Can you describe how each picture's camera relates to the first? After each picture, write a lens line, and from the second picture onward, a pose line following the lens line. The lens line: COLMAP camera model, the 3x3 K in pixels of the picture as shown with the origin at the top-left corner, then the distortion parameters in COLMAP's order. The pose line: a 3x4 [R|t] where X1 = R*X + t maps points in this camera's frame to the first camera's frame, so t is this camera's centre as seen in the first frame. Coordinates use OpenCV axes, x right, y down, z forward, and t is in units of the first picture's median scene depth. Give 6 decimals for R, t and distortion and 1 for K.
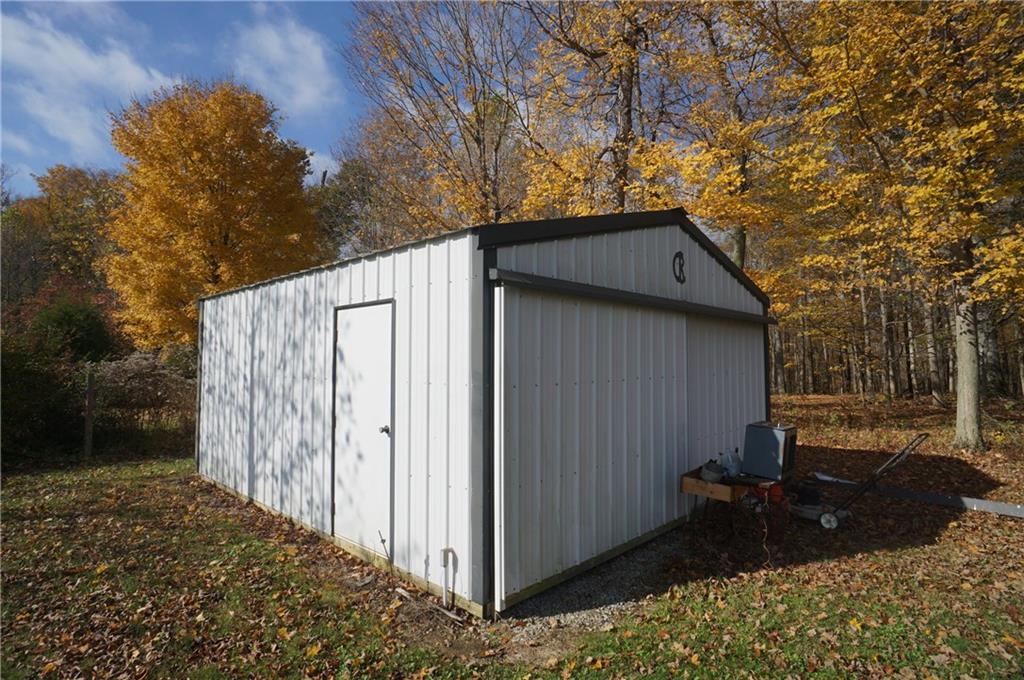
lens RADIAL K [[538.5, 0, 511.5], [0, 538.5, 341.0], [0, 0, 1]] dist [-0.036207, 0.012749]
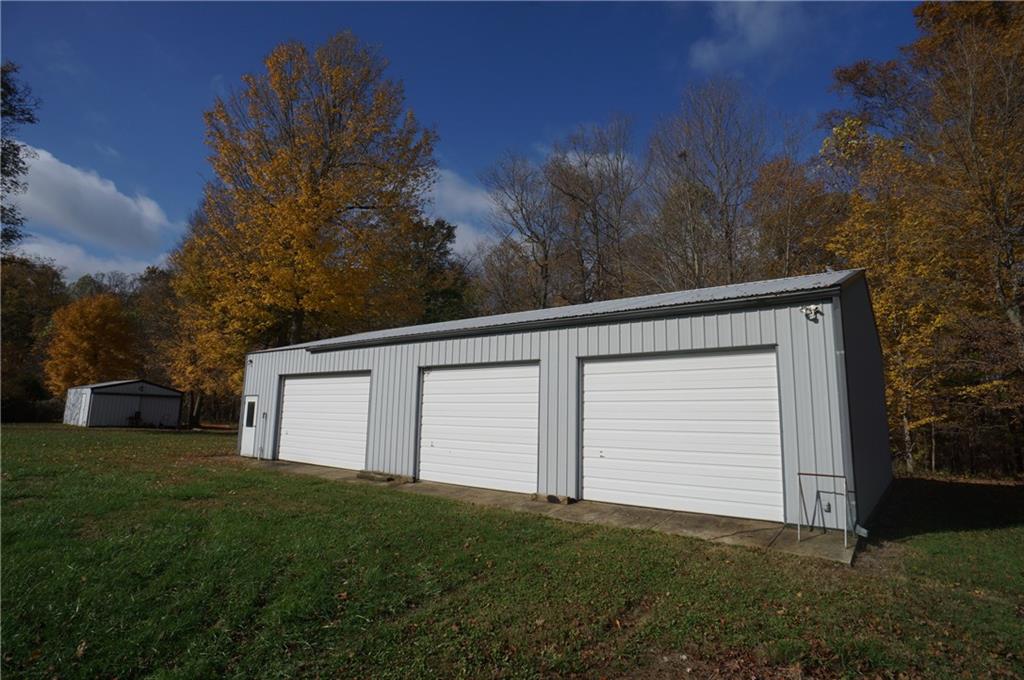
lens RADIAL K [[538.5, 0, 513.6], [0, 538.5, 336.1], [0, 0, 1]] dist [-0.036207, 0.012749]
pose [[0.994648, 0.042297, 0.094271, 2.229645], [-0.031611, 0.993194, -0.112097, -0.101224], [-0.098371, 0.108517, 0.989215, -3.154924]]
